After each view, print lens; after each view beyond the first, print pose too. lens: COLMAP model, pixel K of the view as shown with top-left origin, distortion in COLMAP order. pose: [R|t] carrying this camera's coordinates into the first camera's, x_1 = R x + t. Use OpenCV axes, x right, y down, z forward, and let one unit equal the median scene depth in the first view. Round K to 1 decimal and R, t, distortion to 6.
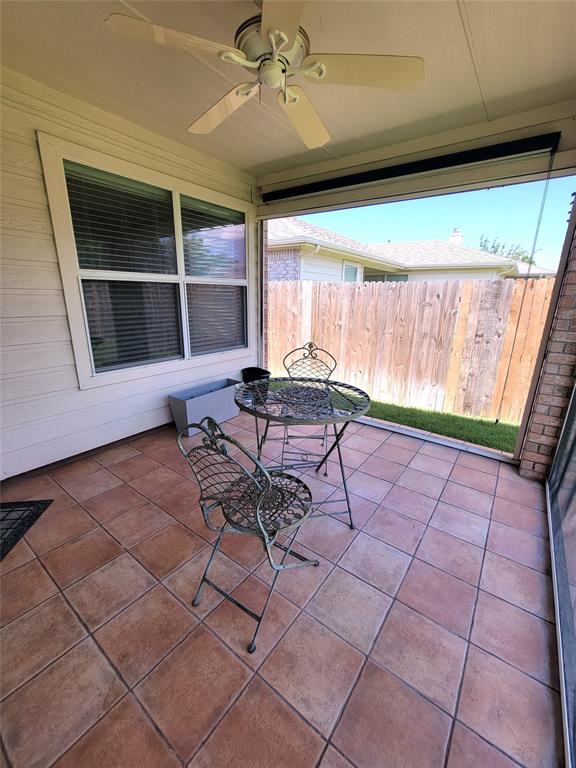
lens RADIAL K [[313.4, 0, 287.7], [0, 313.4, 386.0], [0, 0, 1]] dist [-0.002650, -0.000112]
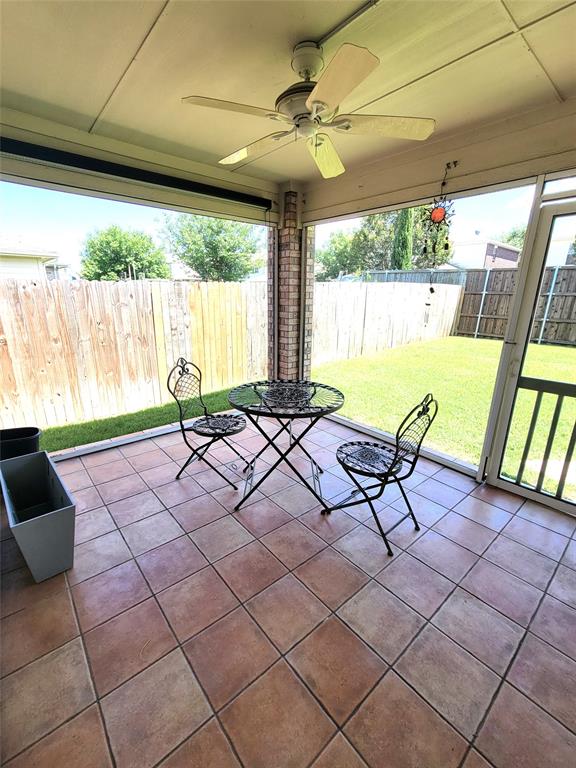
lens RADIAL K [[329.7, 0, 286.6], [0, 329.7, 384.7], [0, 0, 1]] dist [-0.000901, 0.000020]
pose [[0.228899, -0.281434, 0.931880, -0.759817], [0.263643, 0.939441, 0.218958, -0.192394], [-0.937069, 0.195564, 0.289235, 0.453607]]
